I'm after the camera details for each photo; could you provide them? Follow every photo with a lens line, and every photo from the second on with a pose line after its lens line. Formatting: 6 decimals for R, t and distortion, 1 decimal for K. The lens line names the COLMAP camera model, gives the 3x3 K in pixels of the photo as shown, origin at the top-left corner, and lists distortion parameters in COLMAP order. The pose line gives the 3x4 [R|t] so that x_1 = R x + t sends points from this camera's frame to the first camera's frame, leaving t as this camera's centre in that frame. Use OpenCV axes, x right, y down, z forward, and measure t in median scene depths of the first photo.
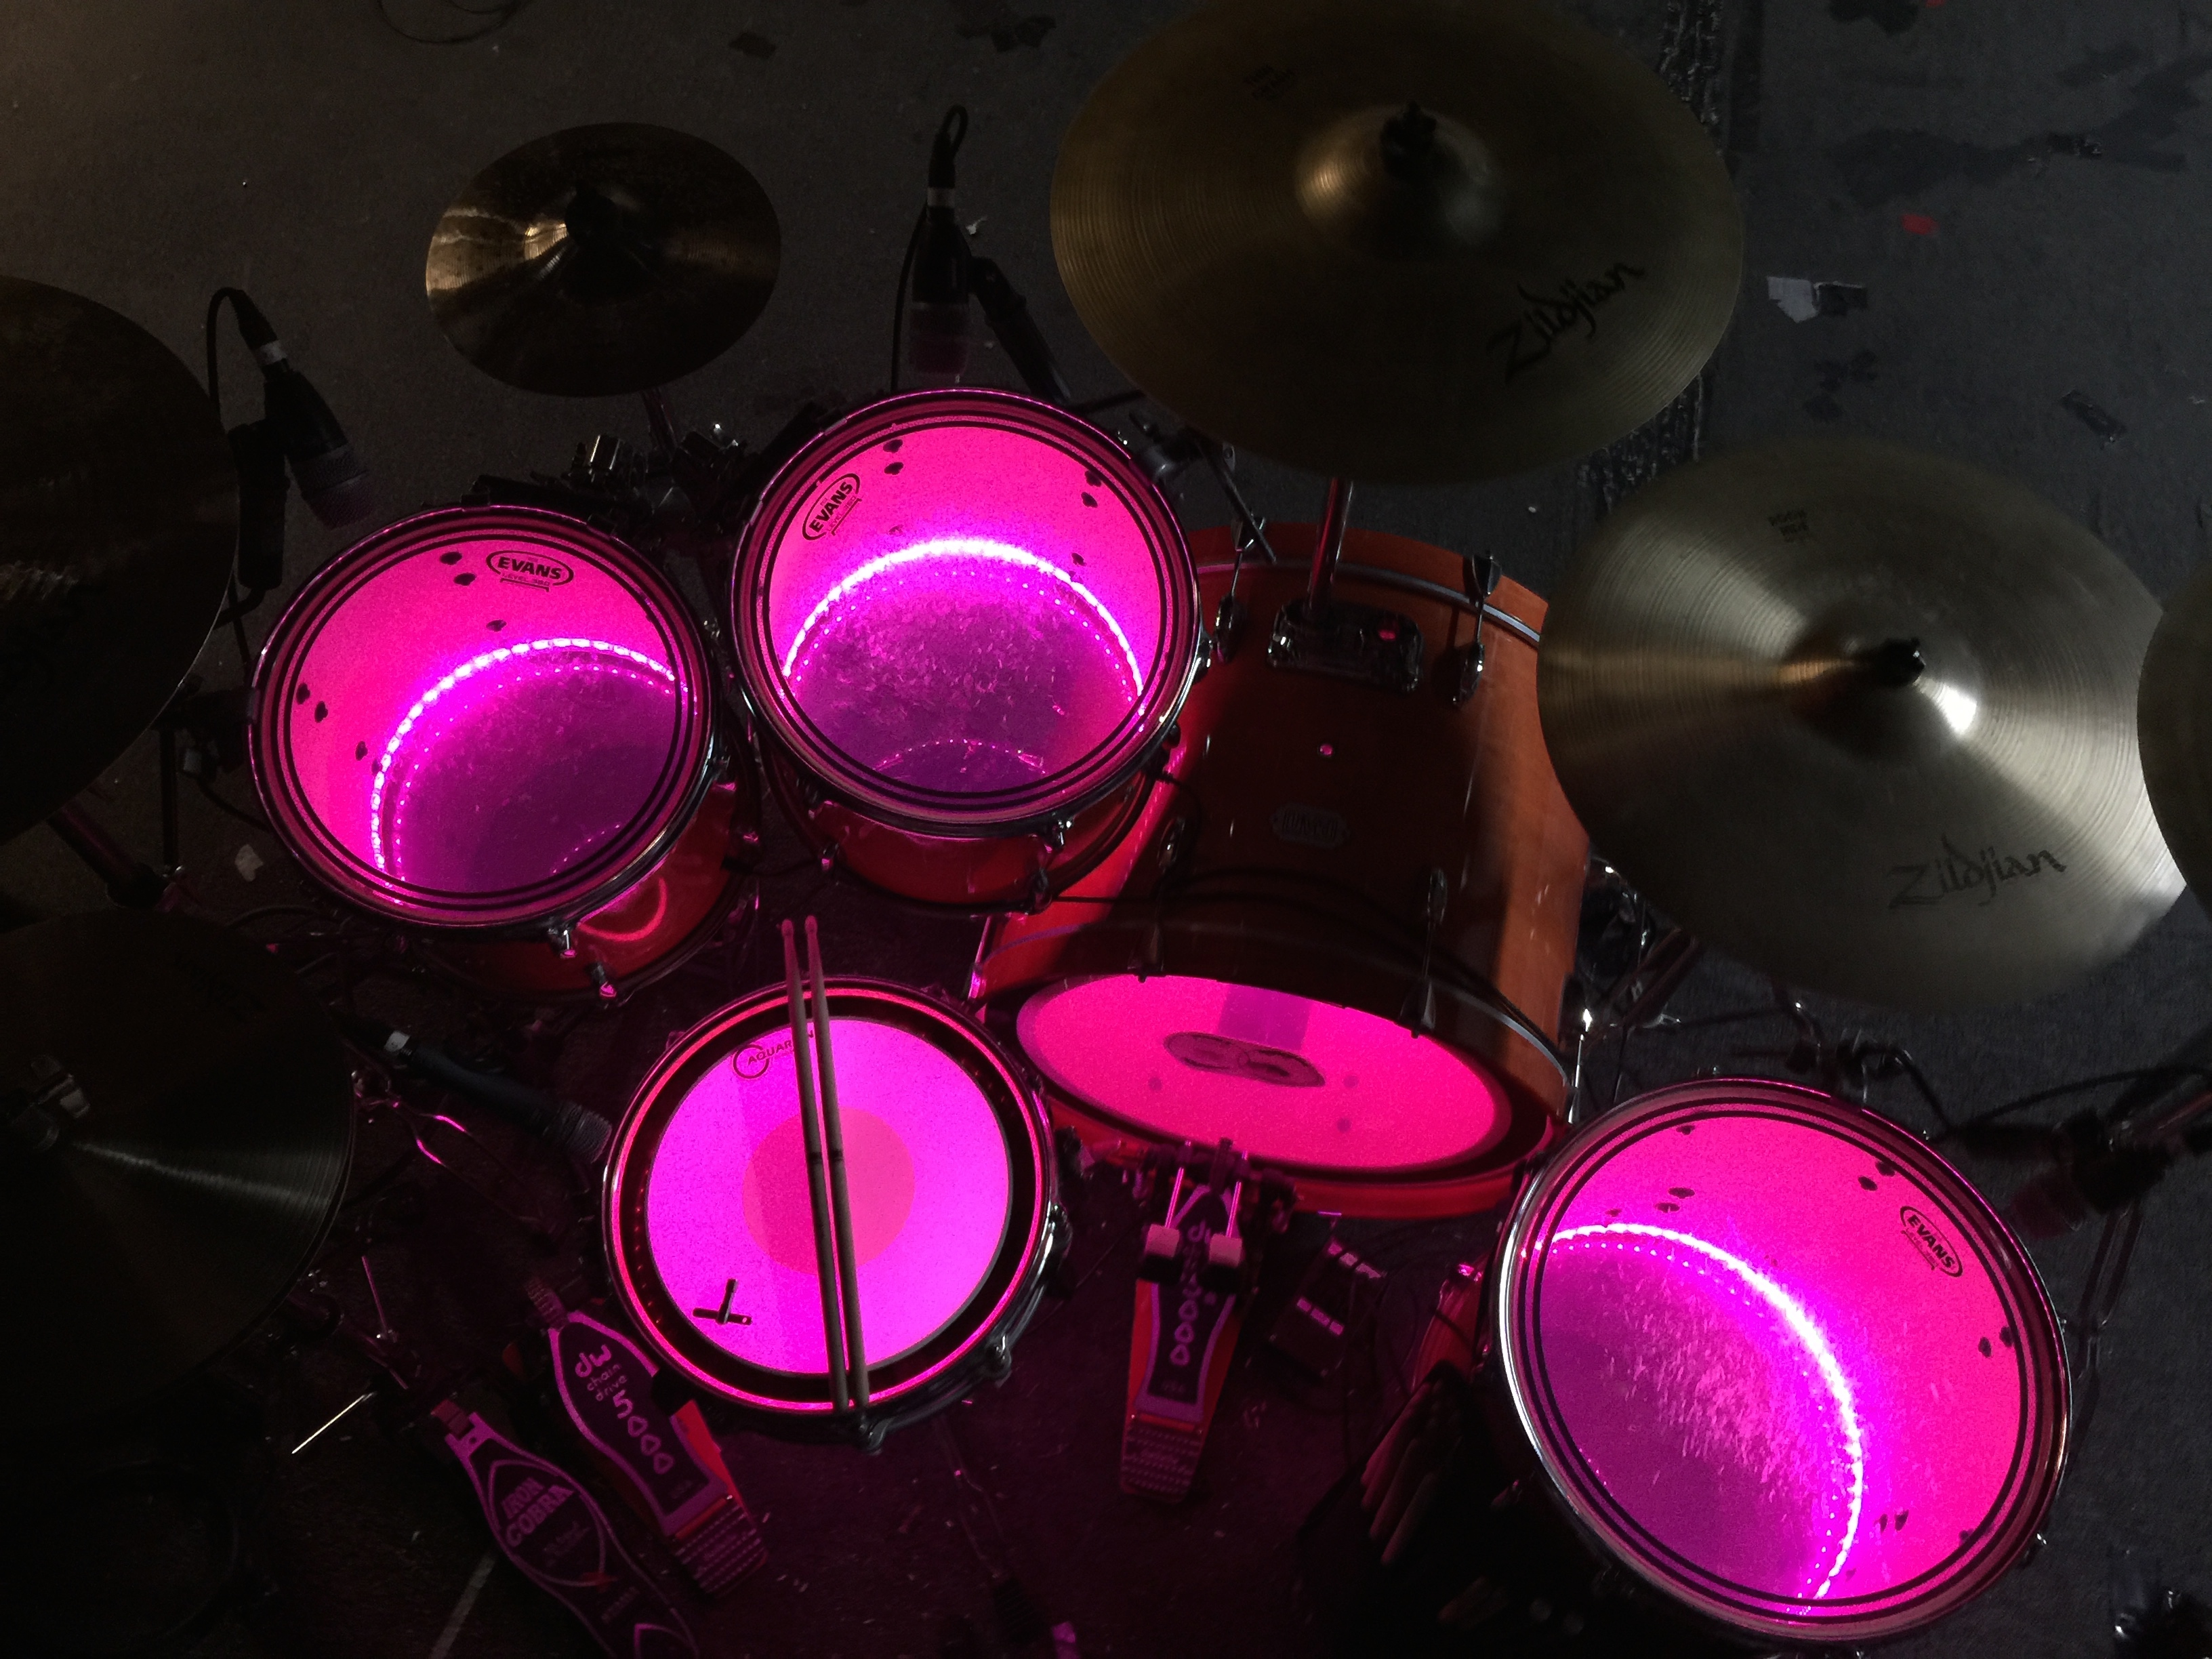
lens RADIAL K [[1868.8, 0, 1094.6], [0, 1868.8, 835.9], [0, 0, 1]] dist [0.079403, -0.083883]
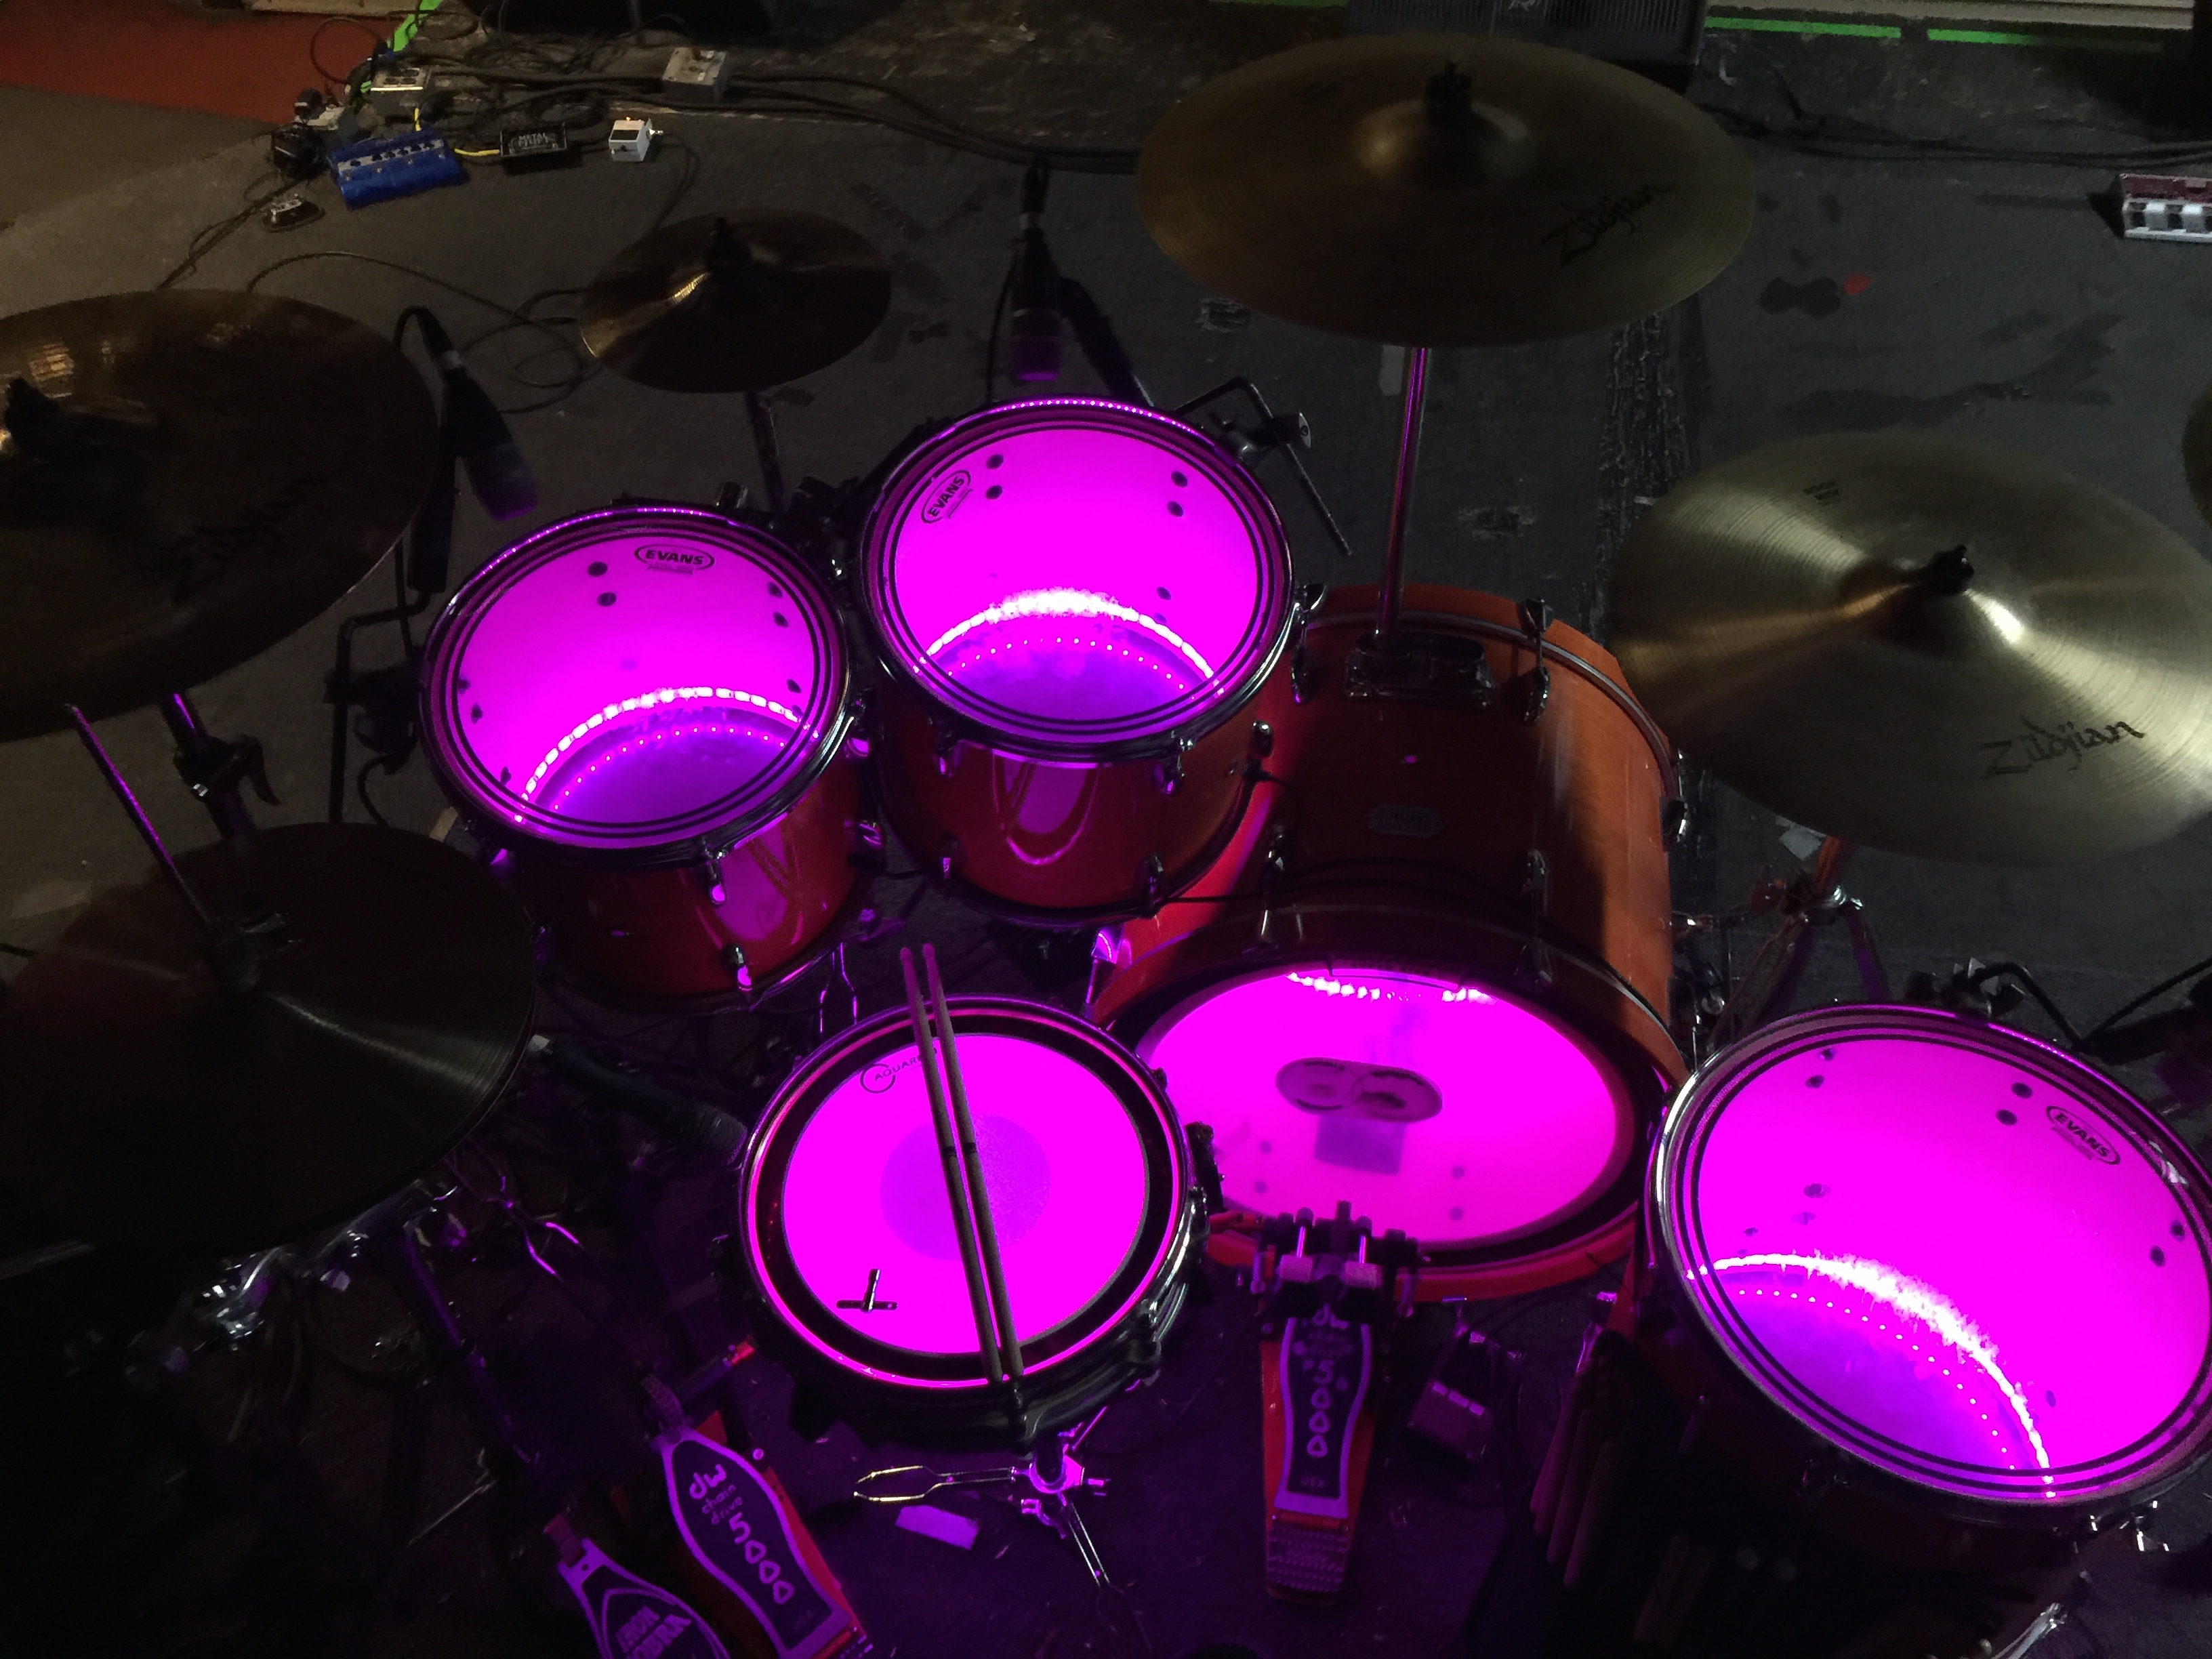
lens RADIAL K [[1868.8, 0, 1094.6], [0, 1868.8, 835.9], [0, 0, 1]] dist [0.079403, -0.083883]
pose [[0.997726, -0.067208, 0.005108, -0.062244], [0.066453, 0.968197, -0.241200, 0.241415], [0.011265, 0.240991, 0.970462, -0.006877]]
